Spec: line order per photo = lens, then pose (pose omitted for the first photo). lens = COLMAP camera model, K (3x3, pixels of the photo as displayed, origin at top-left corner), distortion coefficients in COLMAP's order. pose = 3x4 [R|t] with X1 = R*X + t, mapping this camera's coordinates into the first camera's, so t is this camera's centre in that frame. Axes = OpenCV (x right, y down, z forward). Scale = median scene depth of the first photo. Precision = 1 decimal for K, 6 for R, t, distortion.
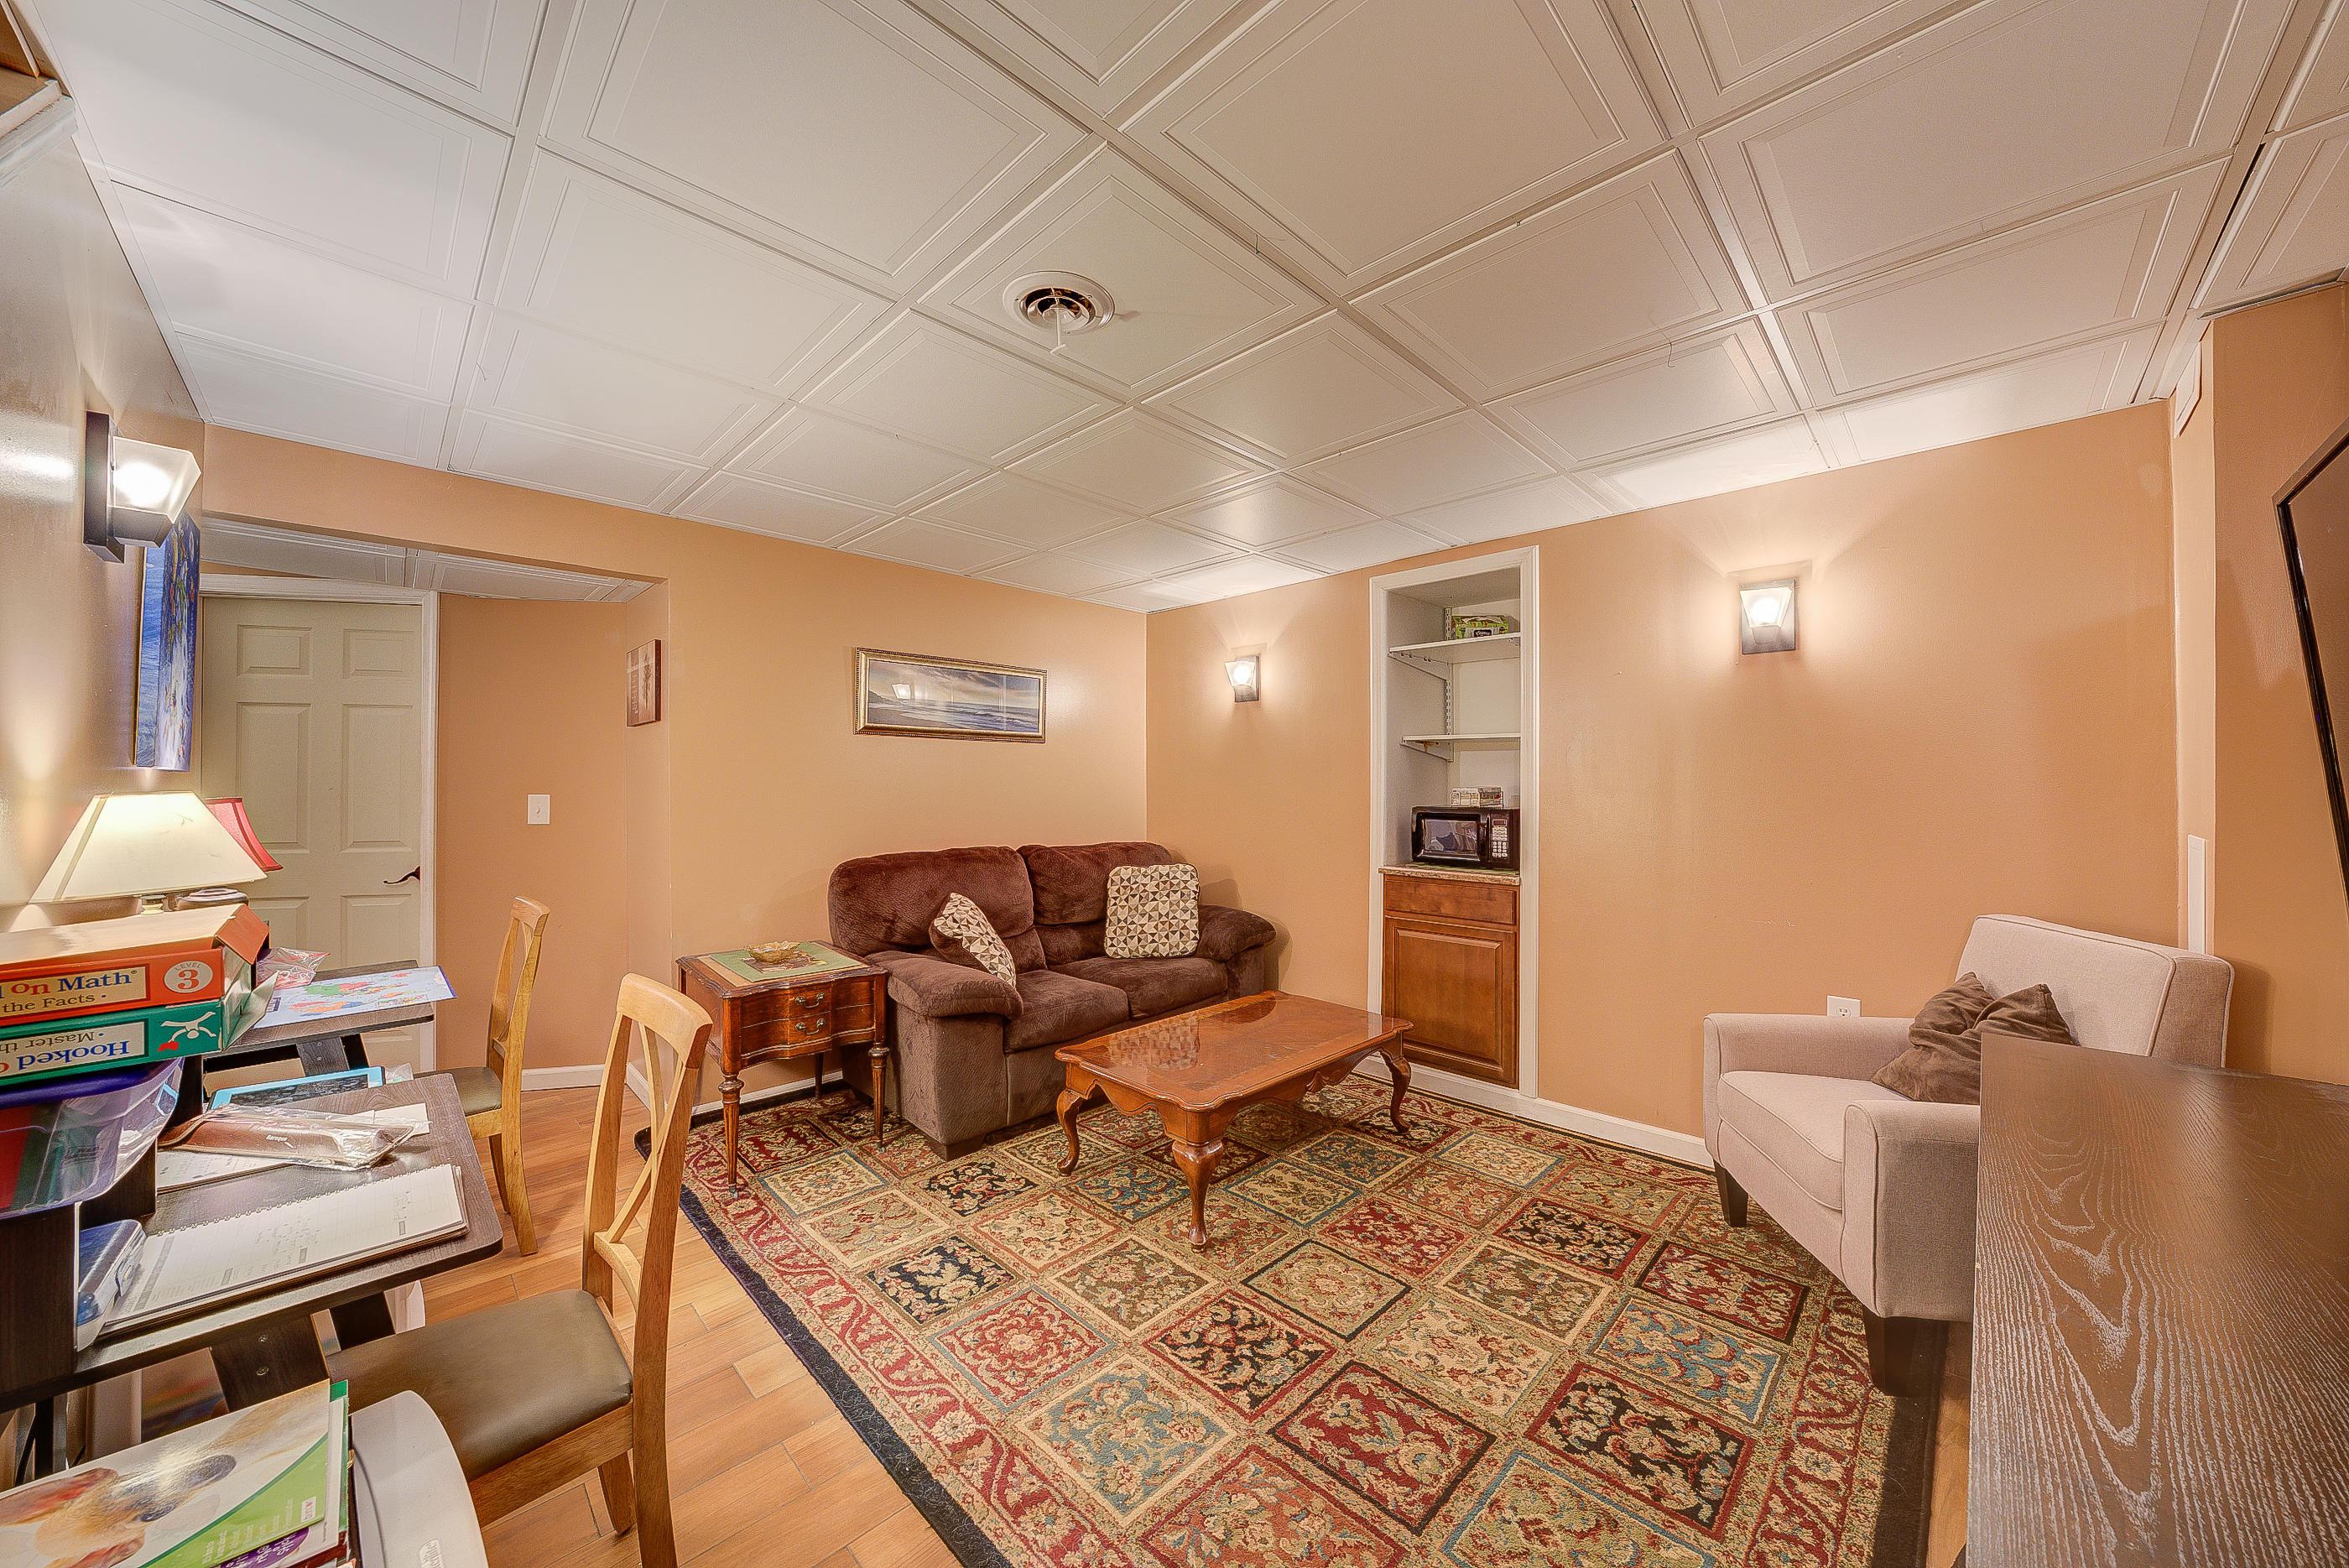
lens RADIAL K [[815.6, 0, 1174.5], [0, 815.6, 778.5], [0, 0, 1]] dist [-0.025068, 0.002950]
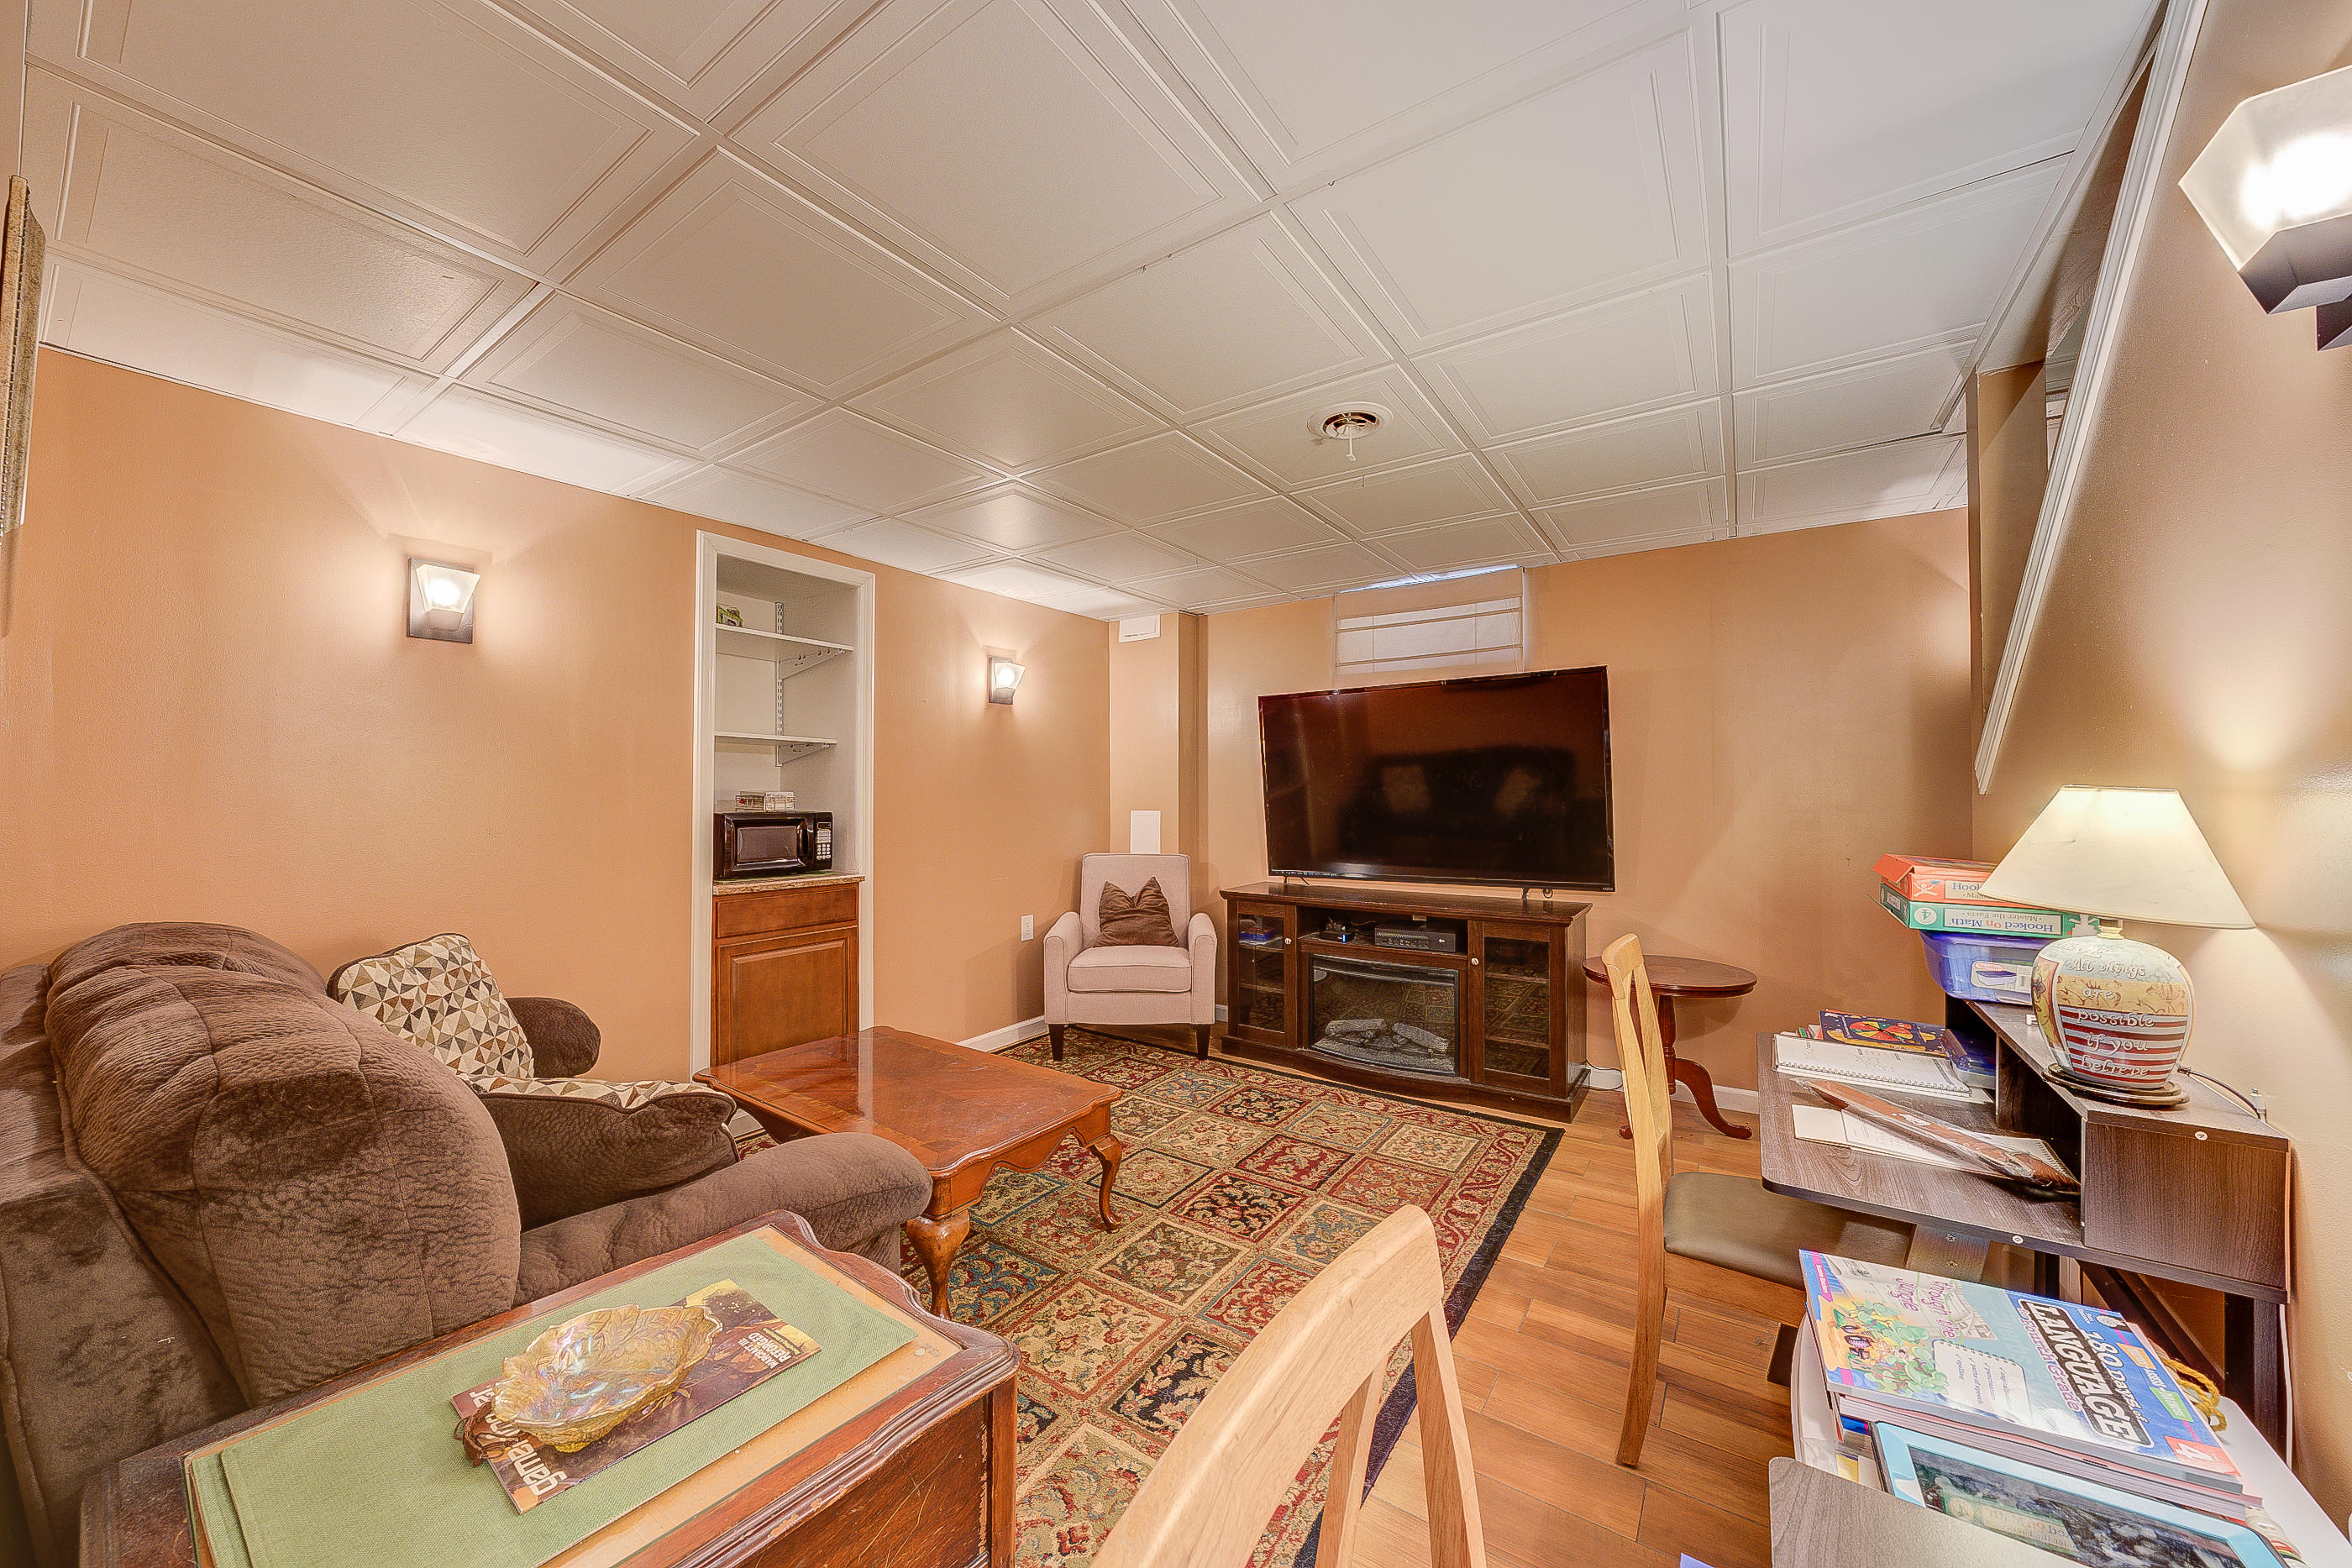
lens RADIAL K [[816.6, 0, 1184.0], [0, 816.6, 786.7], [0, 0, 1]] dist [-0.025068, 0.002950]
pose [[-0.172103, 0.001071, 0.985078, -0.893245], [-0.016813, 0.999851, -0.004025, 0.002702], [-0.984935, -0.017255, -0.172059, 0.951242]]
